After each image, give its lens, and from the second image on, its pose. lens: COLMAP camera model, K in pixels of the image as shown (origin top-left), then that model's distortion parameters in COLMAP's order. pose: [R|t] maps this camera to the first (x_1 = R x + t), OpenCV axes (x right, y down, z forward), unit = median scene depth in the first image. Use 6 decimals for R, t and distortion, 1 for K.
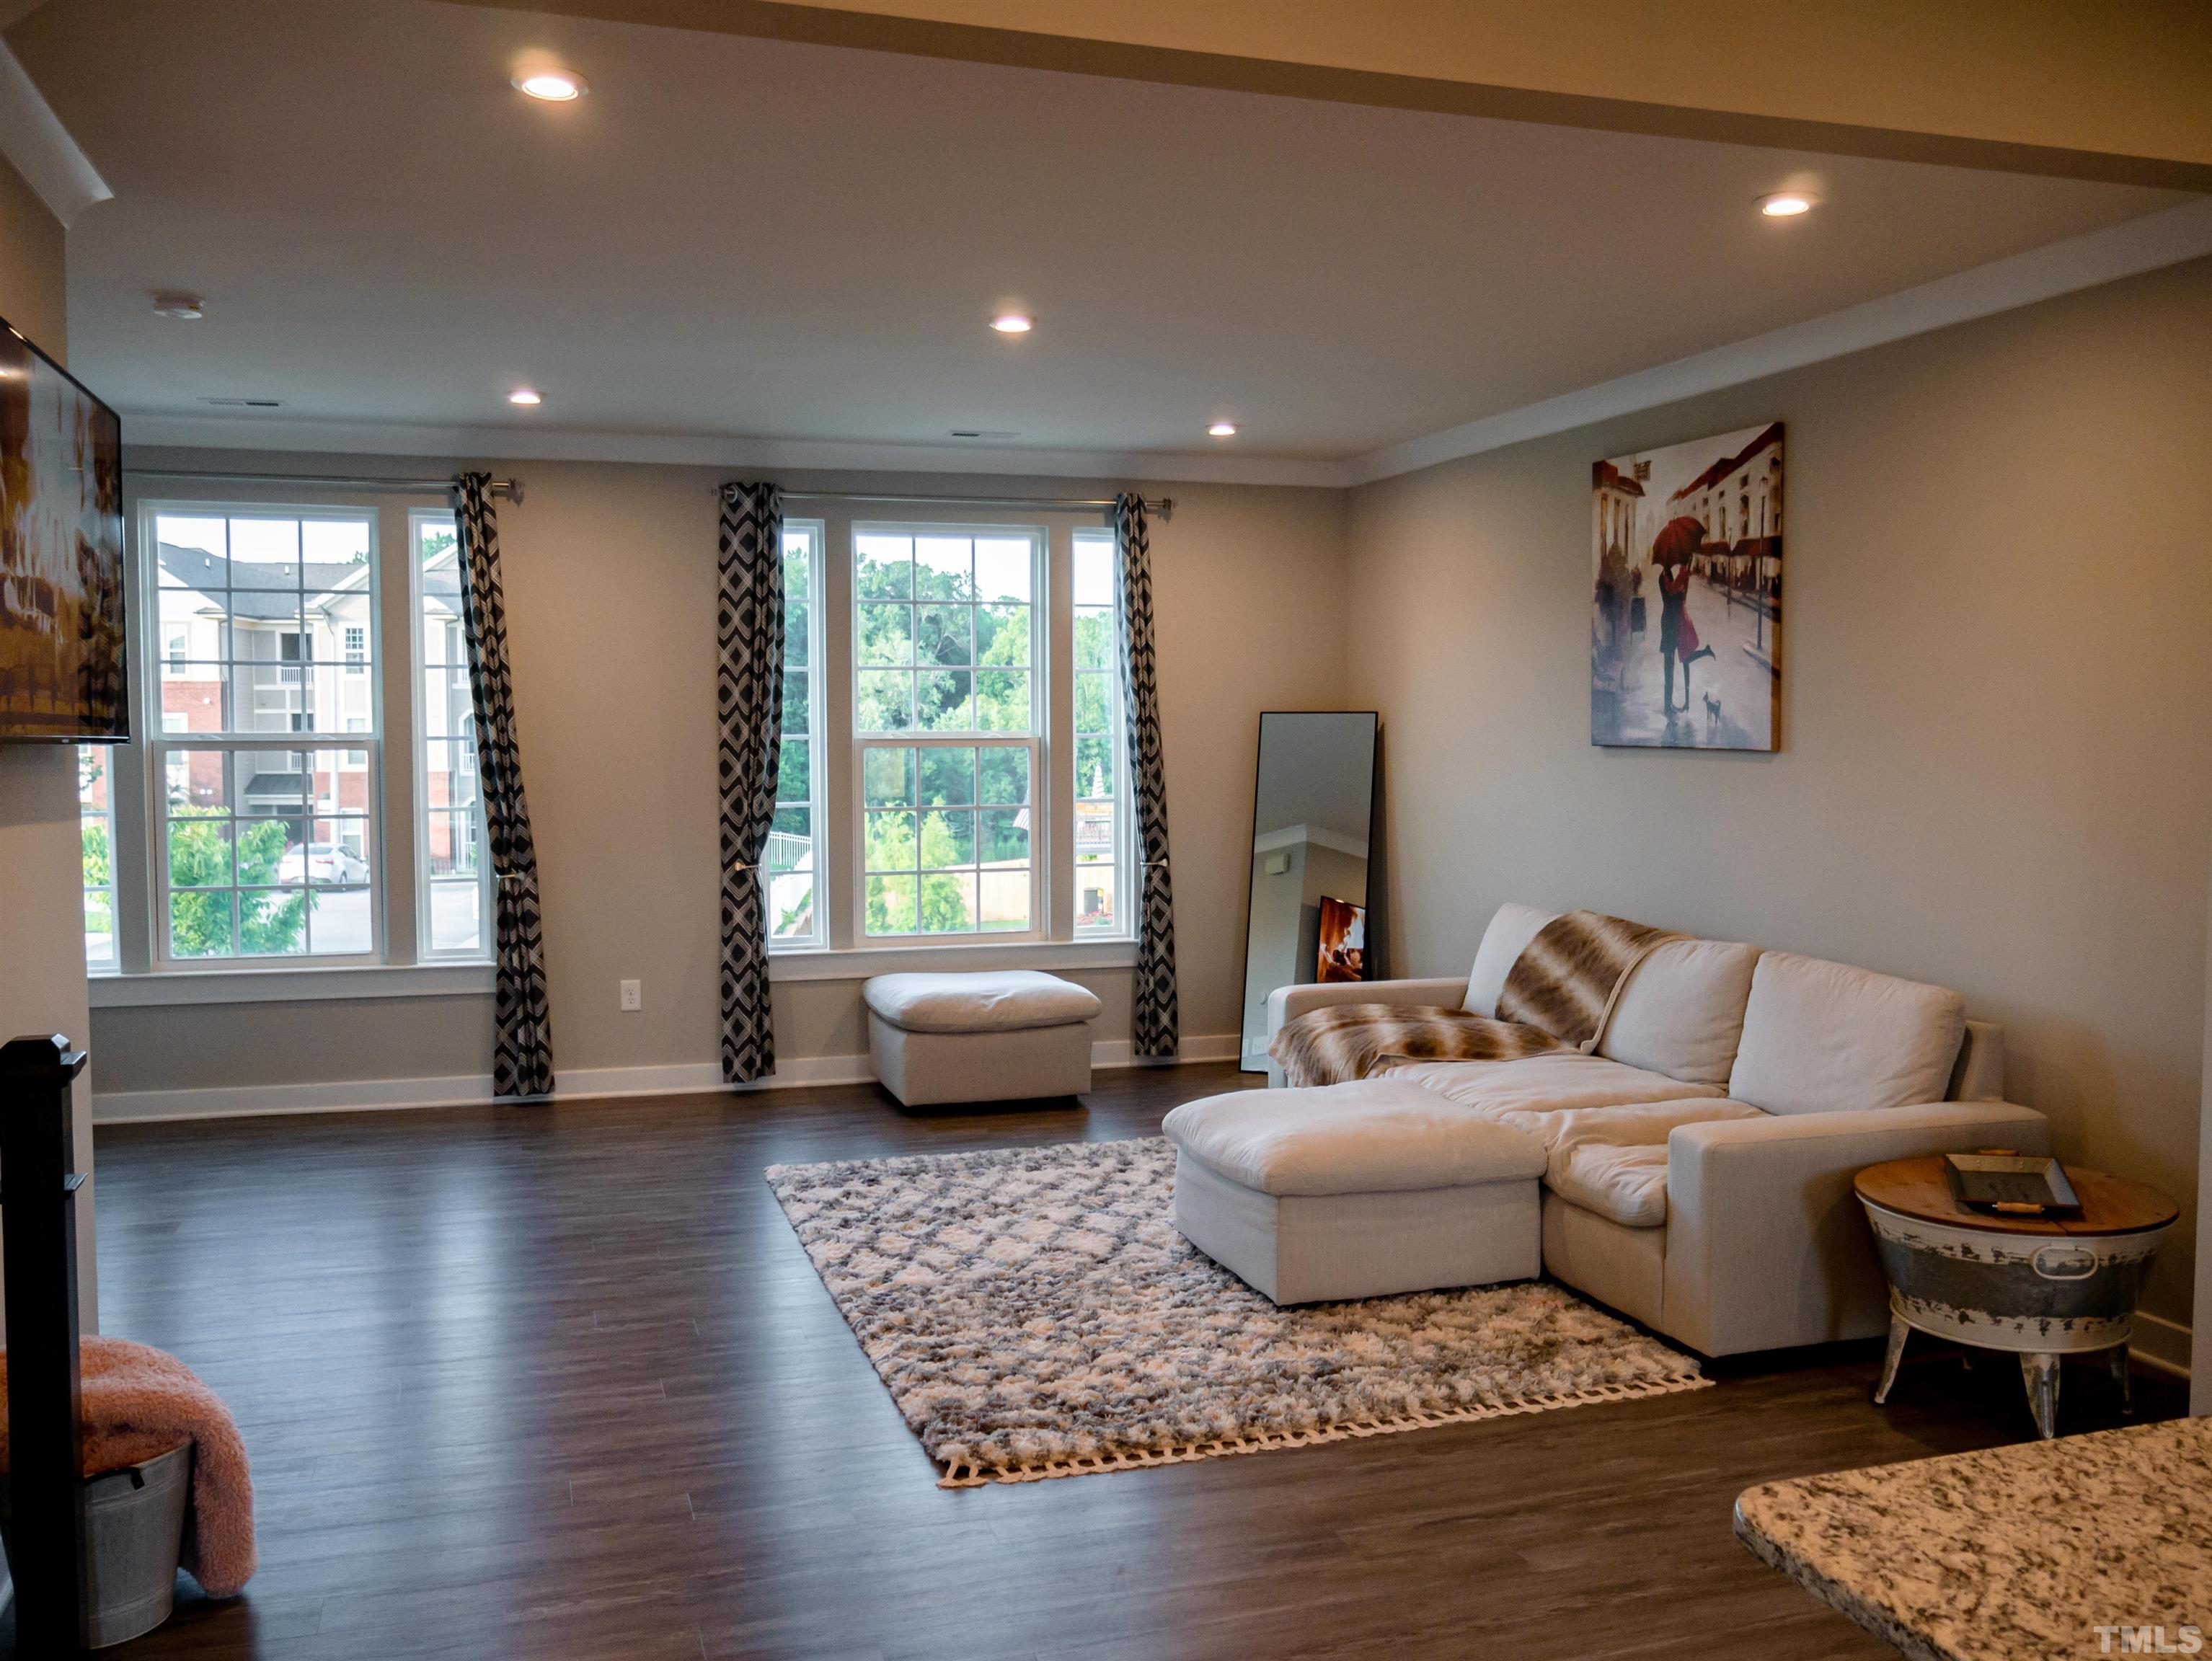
lens RADIAL K [[1915.5, 0, 1120.6], [0, 1915.5, 829.8], [0, 0, 1]] dist [-0.038578, 0.028578]
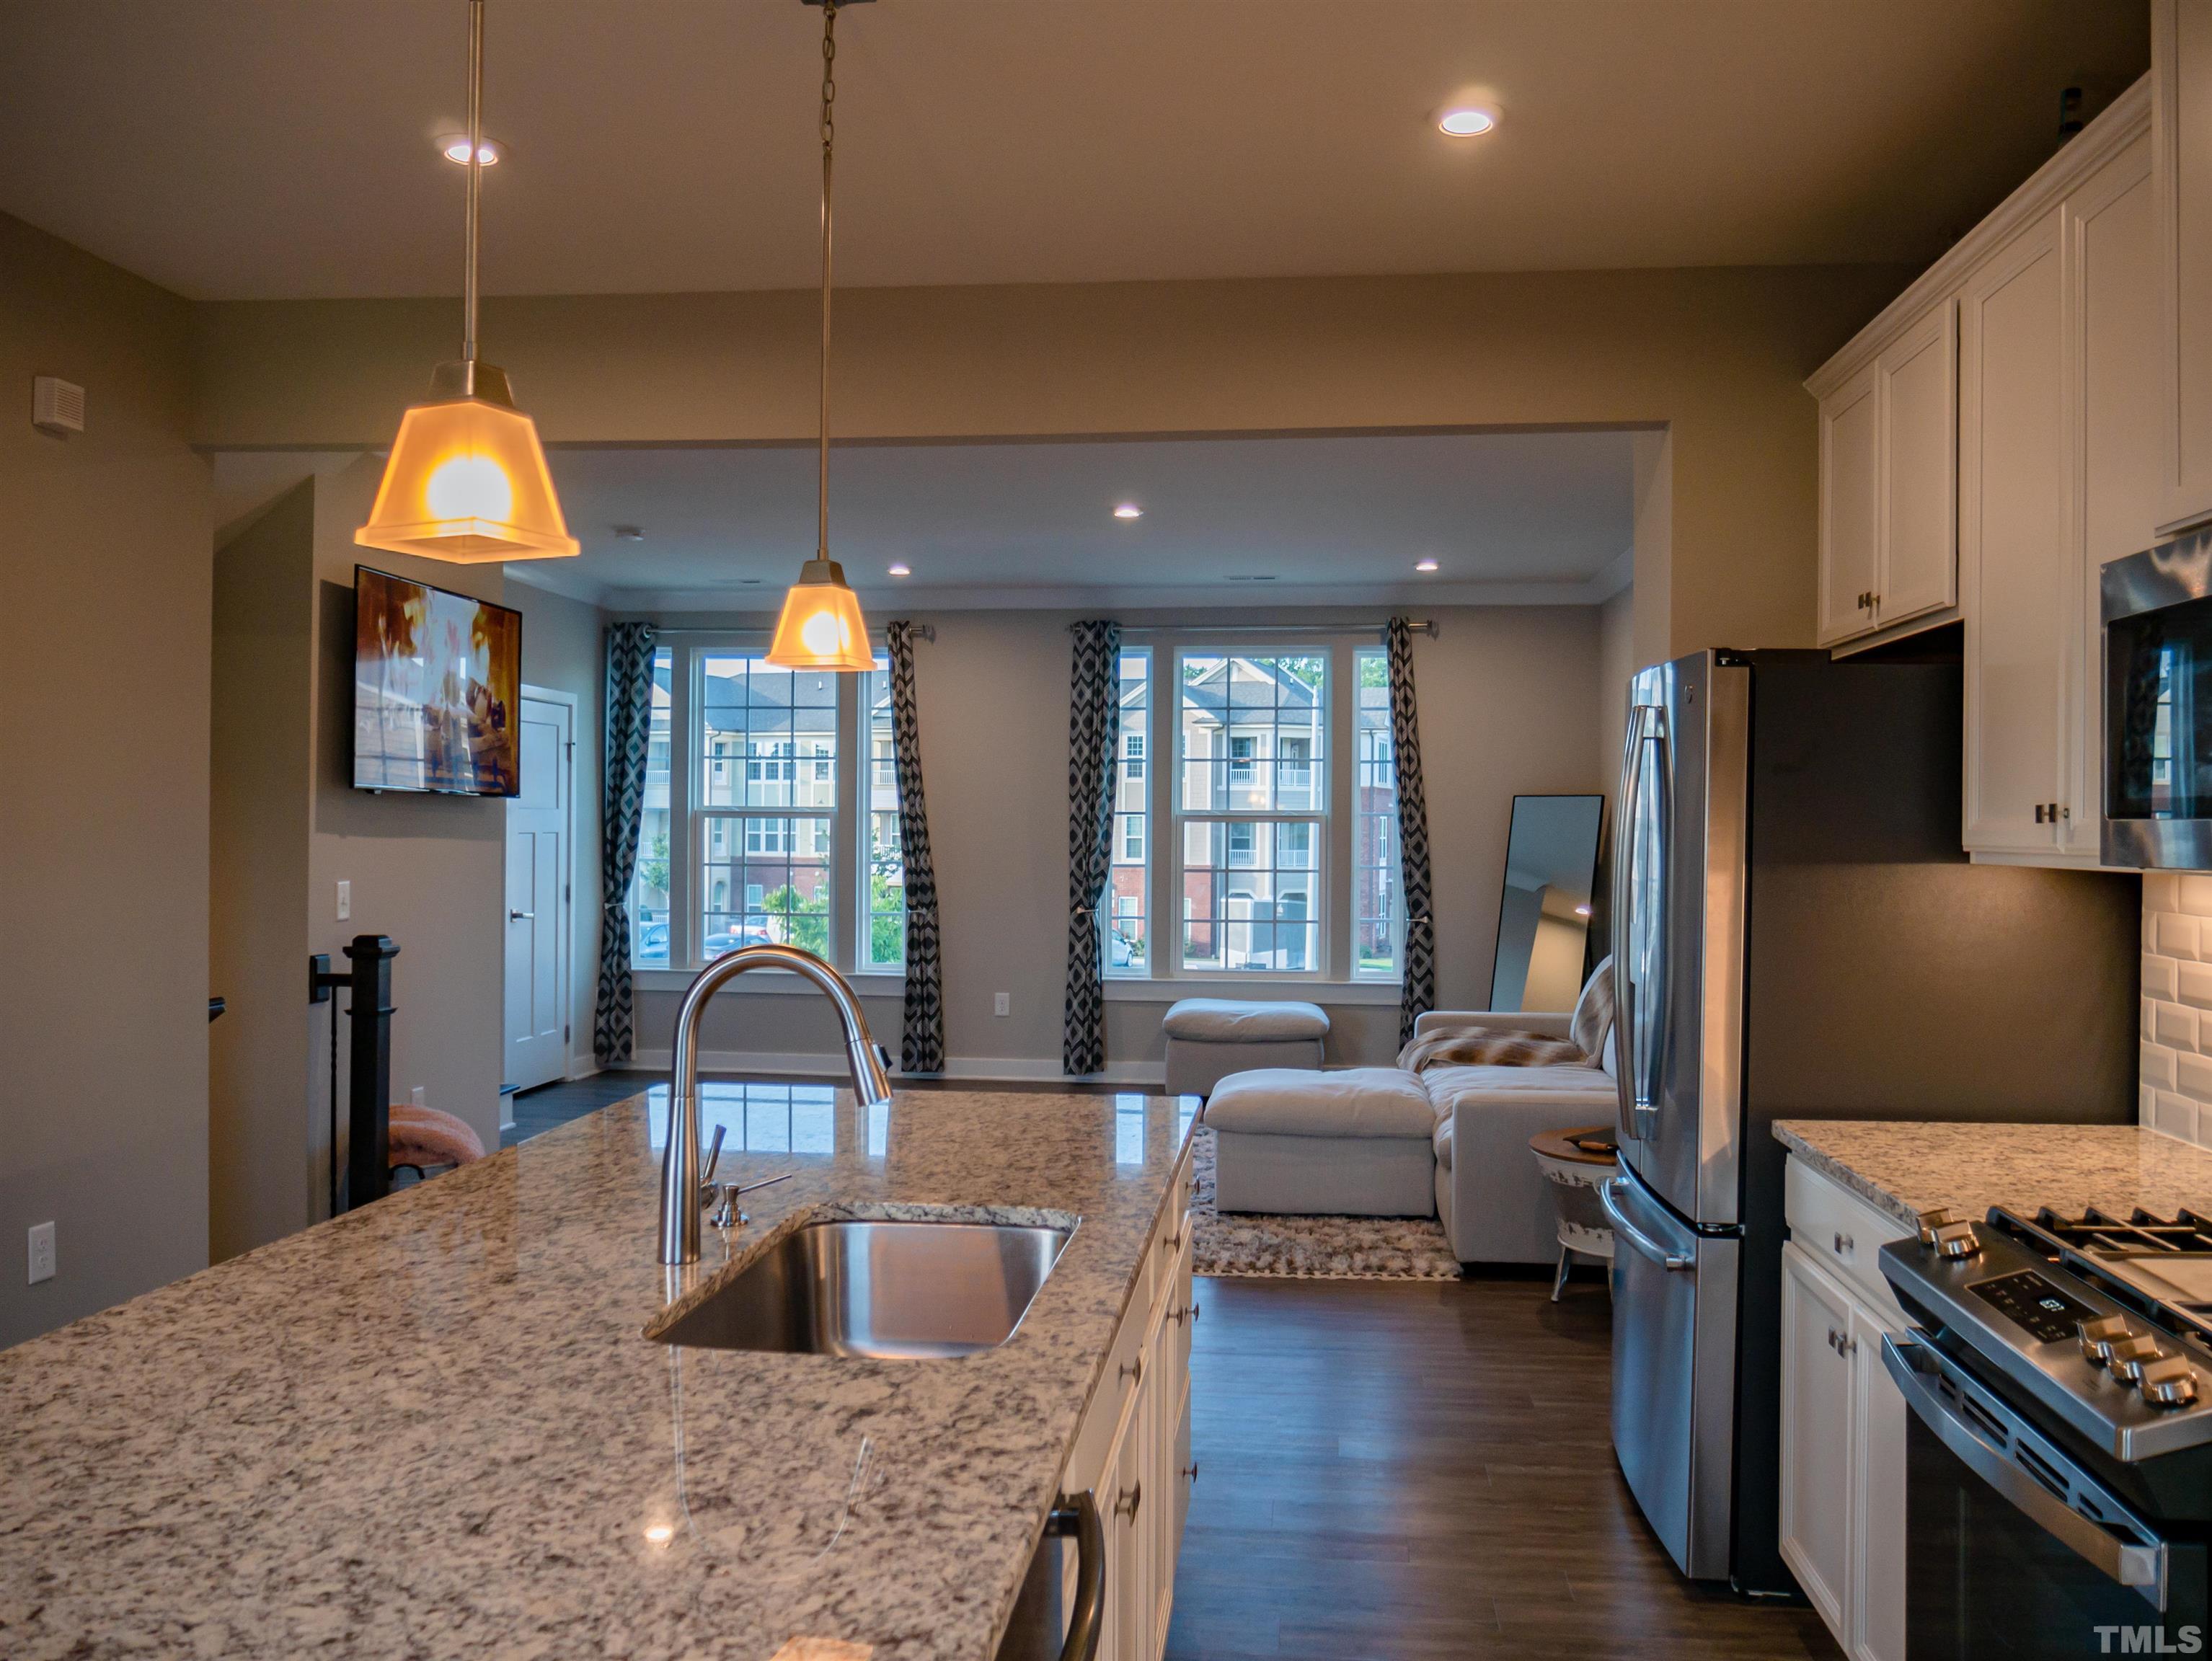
lens RADIAL K [[1915.5, 0, 1103.3], [0, 1915.5, 818.8], [0, 0, 1]] dist [-0.038578, 0.028578]
pose [[0.909616, 0.006438, -0.415400, 0.363290], [-0.031314, 0.998098, -0.053101, 0.025859], [0.414268, 0.061309, 0.908088, -0.195384]]
